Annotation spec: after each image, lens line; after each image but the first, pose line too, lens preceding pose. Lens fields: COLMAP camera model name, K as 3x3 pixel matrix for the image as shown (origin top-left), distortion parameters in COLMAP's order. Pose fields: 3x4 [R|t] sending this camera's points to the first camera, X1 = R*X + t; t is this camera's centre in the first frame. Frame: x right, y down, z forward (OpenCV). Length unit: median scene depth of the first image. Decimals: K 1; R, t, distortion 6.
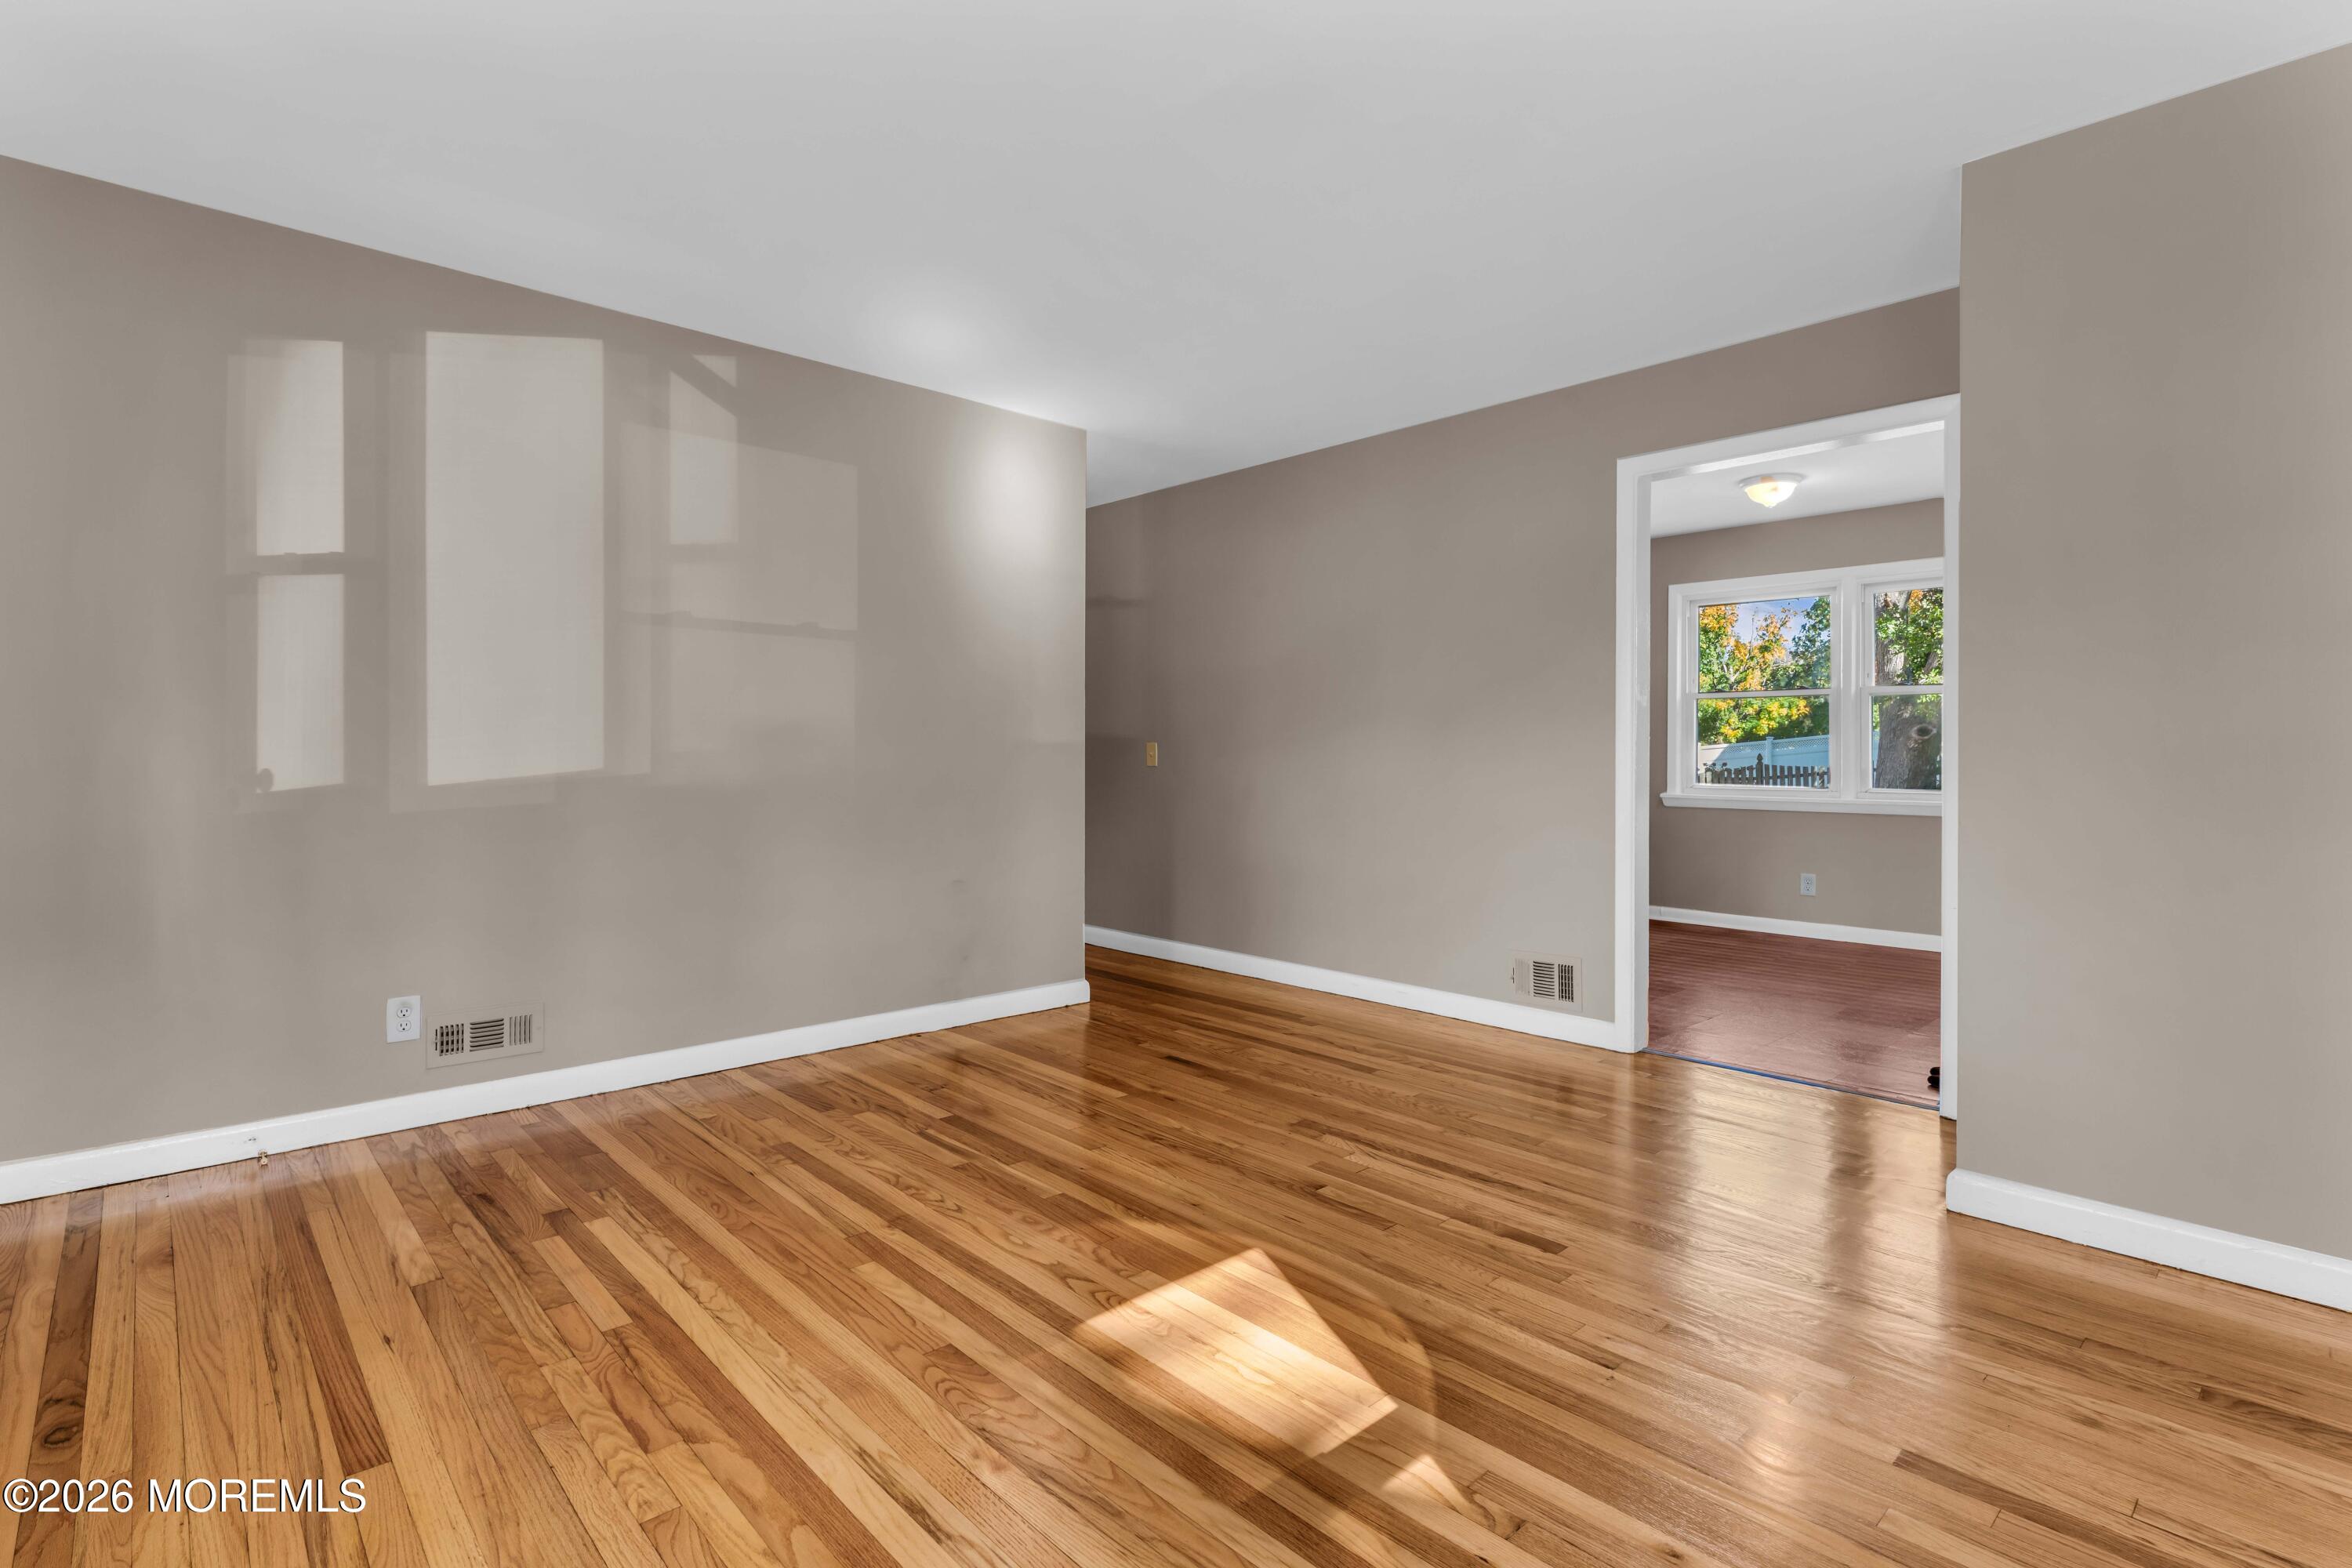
lens RADIAL K [[1114.5, 0, 1176.0], [0, 1114.5, 784.0], [0, 0, 1]] dist [-0.003433, -0.000375]
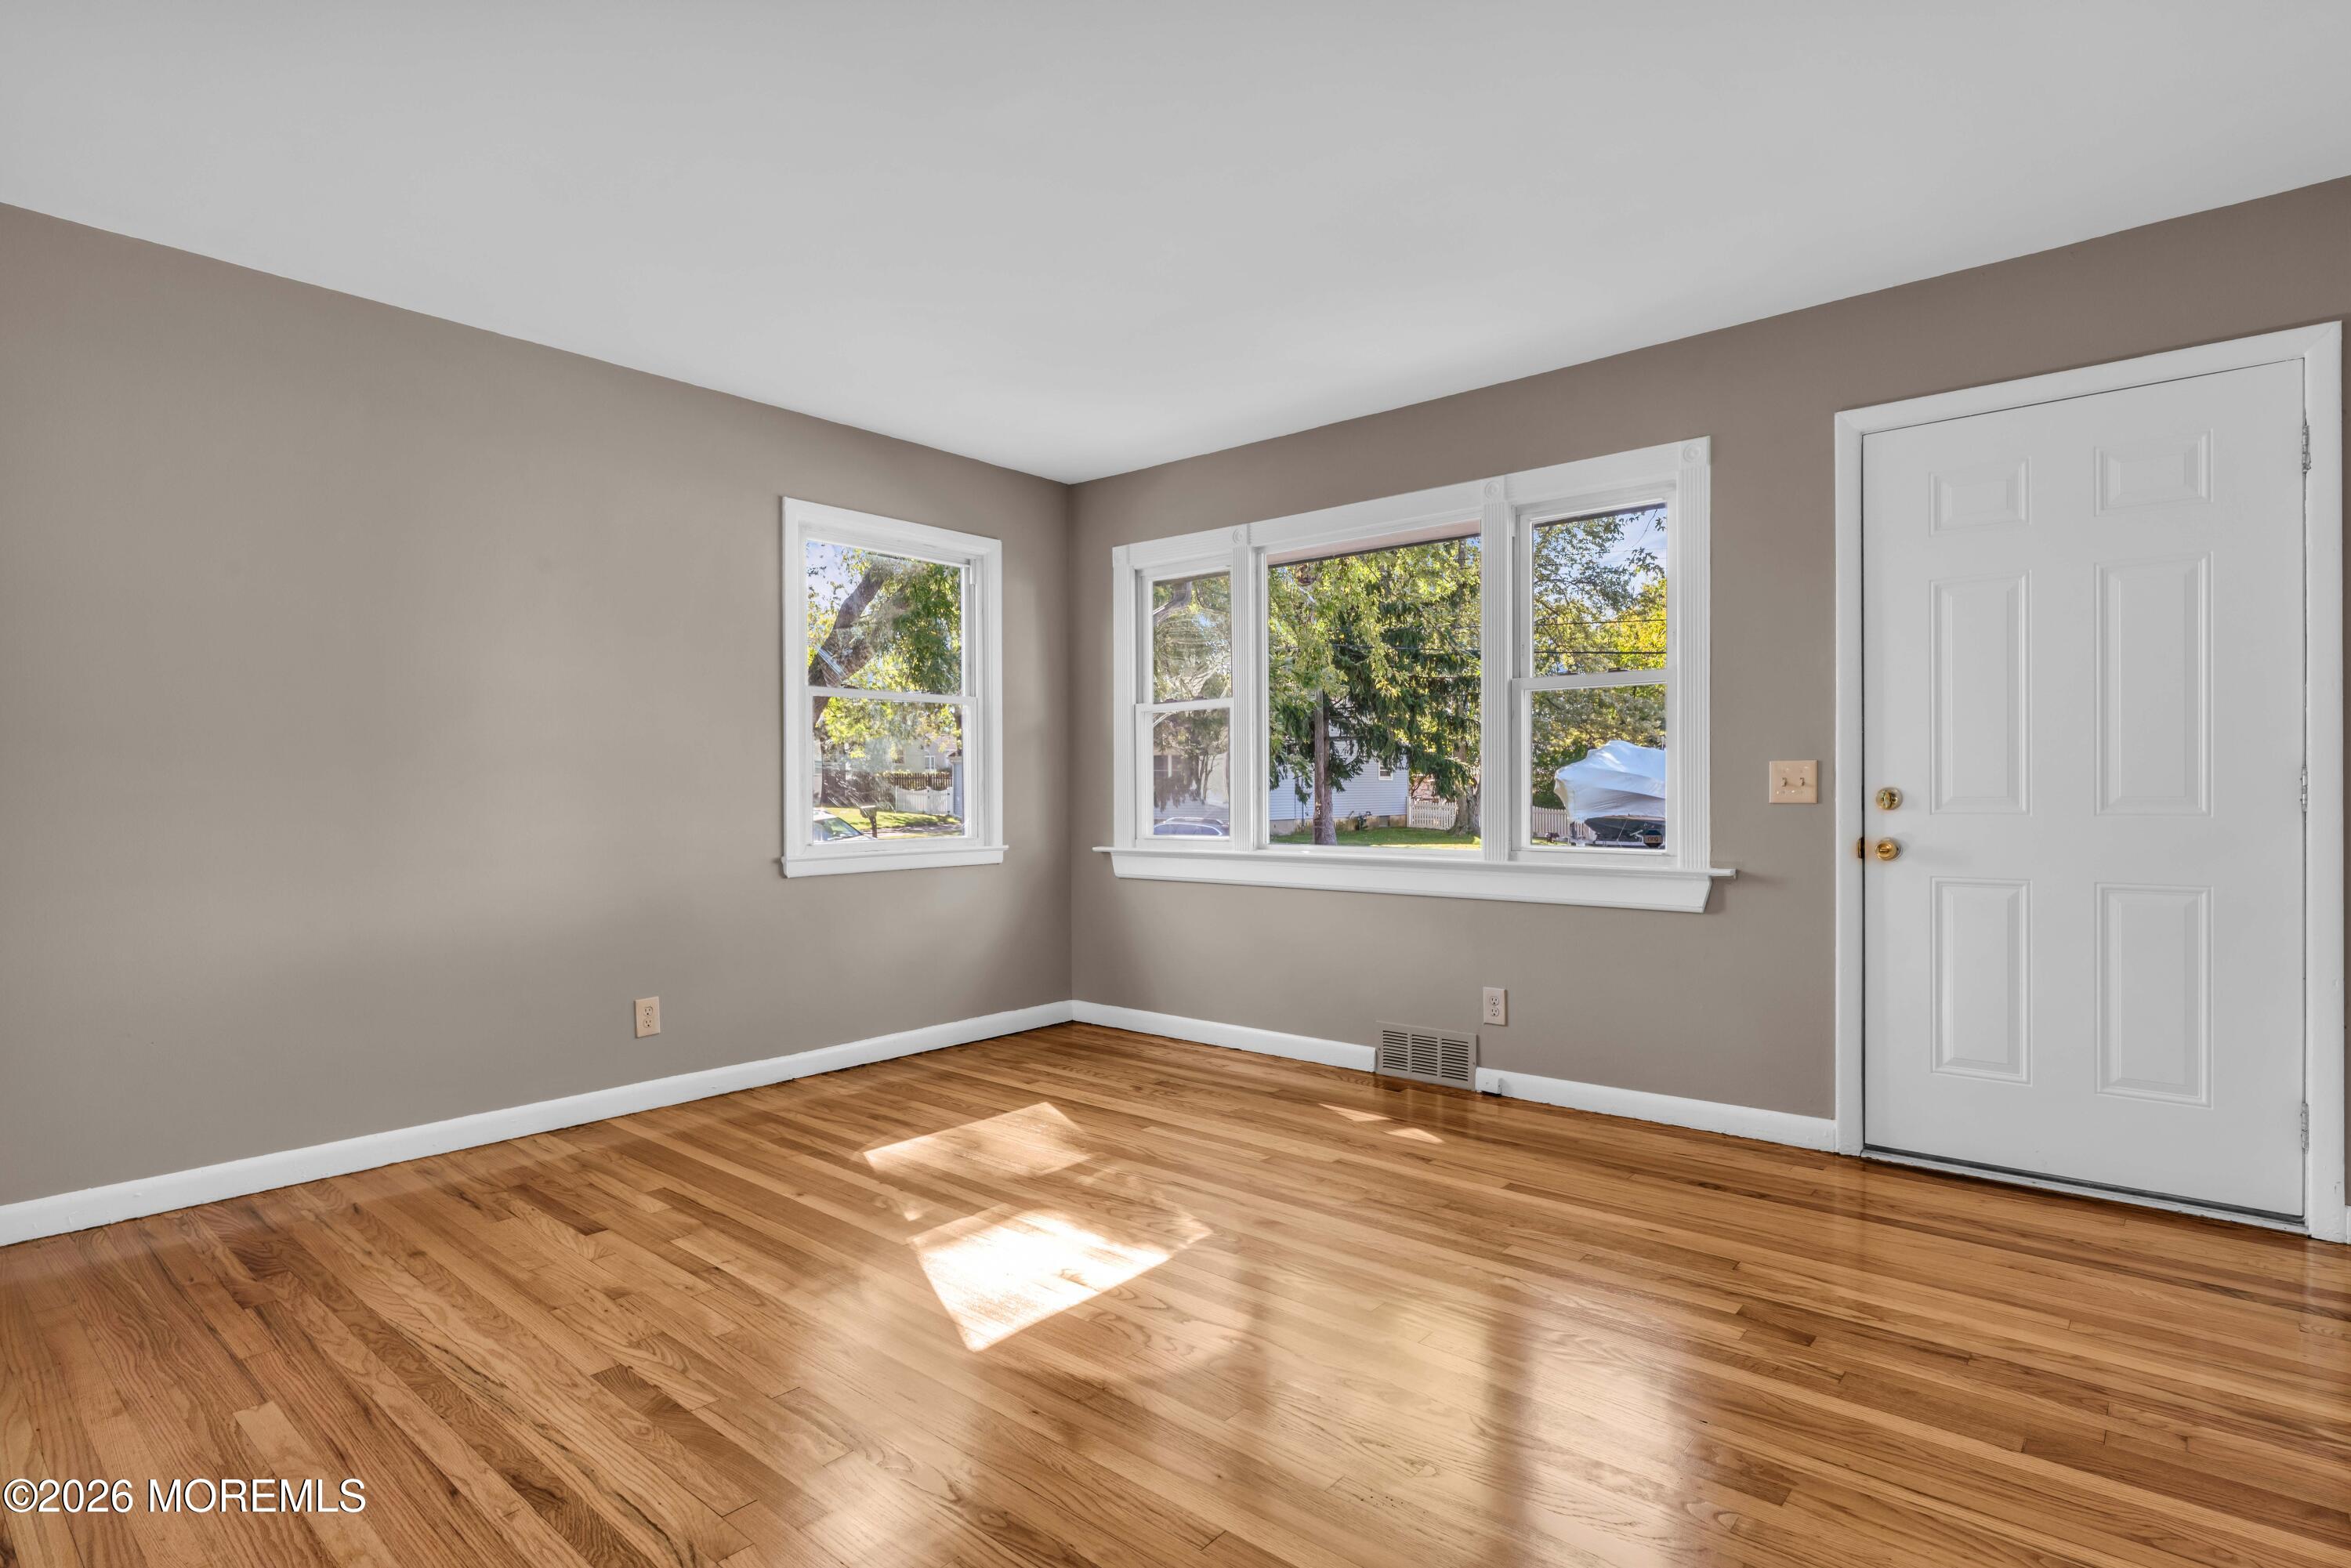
lens RADIAL K [[1210.7, 0, 1172.0], [0, 1210.7, 860.2], [0, 0, 1]] dist [0.002270, -0.000038]
pose [[-0.994354, 0.006548, -0.105915, 0.008342], [-0.002784, 0.996141, 0.087725, -0.042597], [0.106080, 0.087525, -0.990498, 1.534746]]
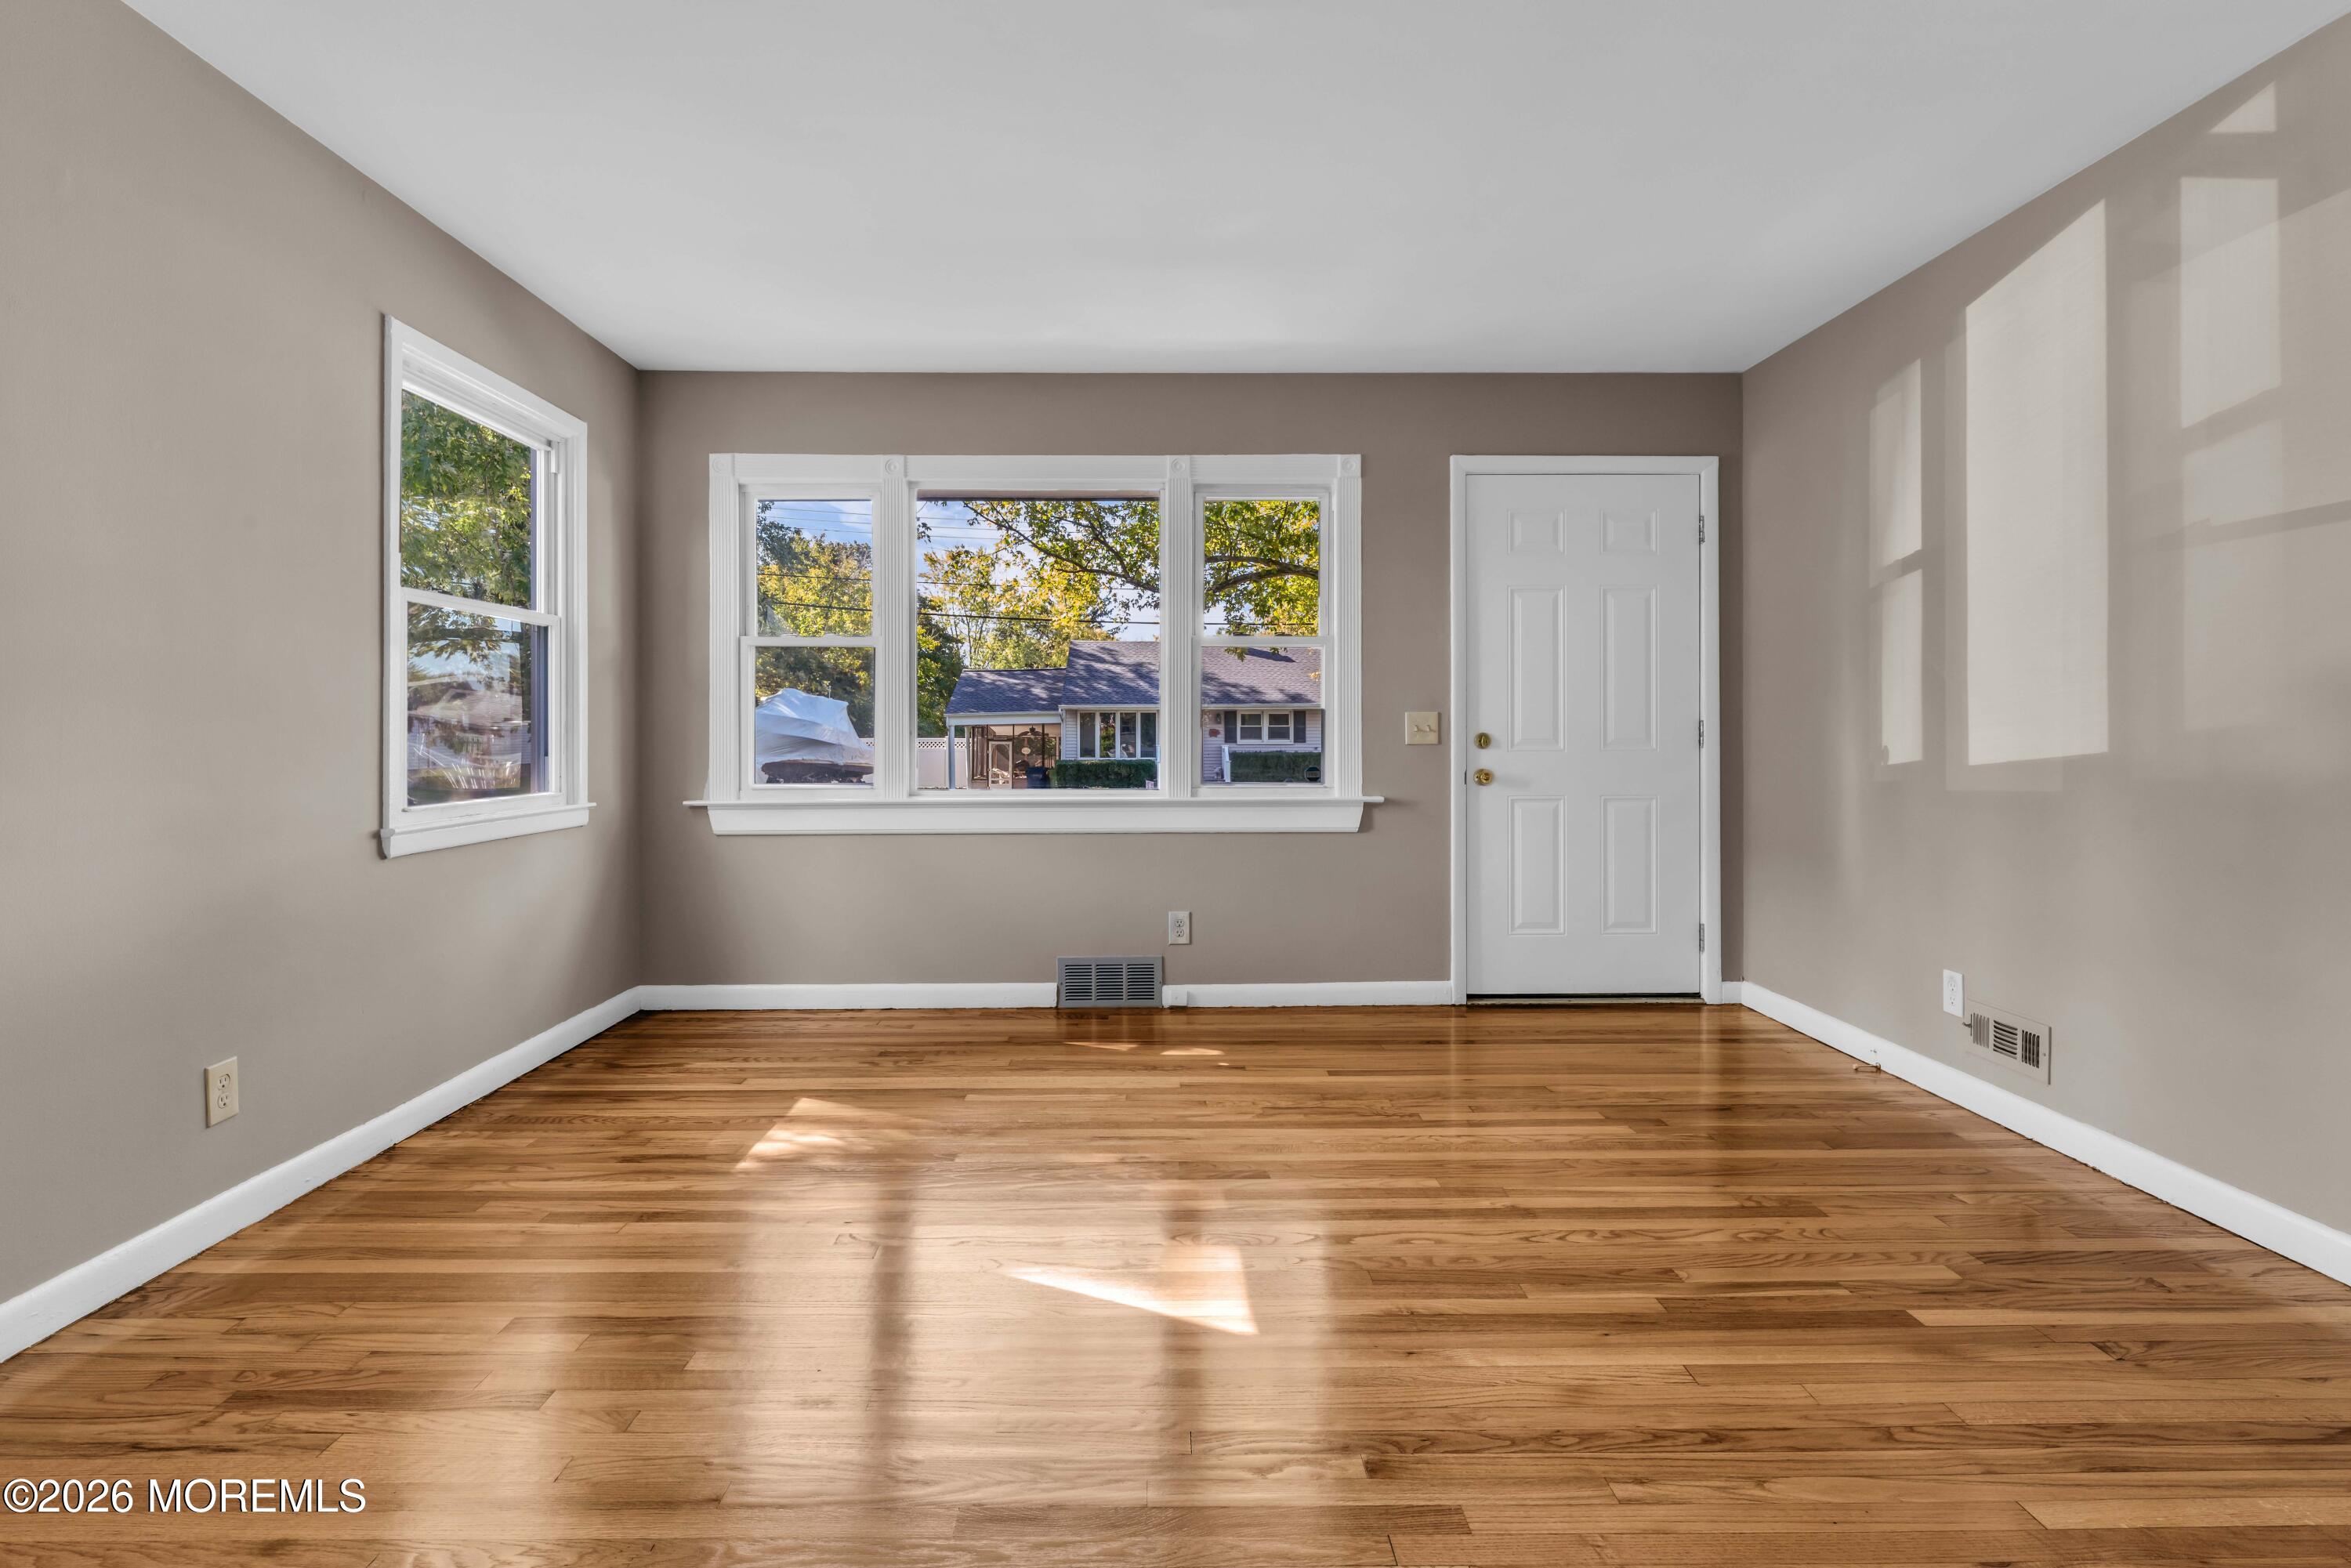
lens RADIAL K [[1166.4, 0, 1175.5], [0, 1166.4, 784.0], [0, 0, 1]] dist [0.002021, -0.000106]
pose [[-0.665369, 0.031230, -0.745861, 0.588492], [-0.023032, 0.997790, 0.062325, -0.031447], [0.746159, 0.058648, -0.663179, 1.195776]]
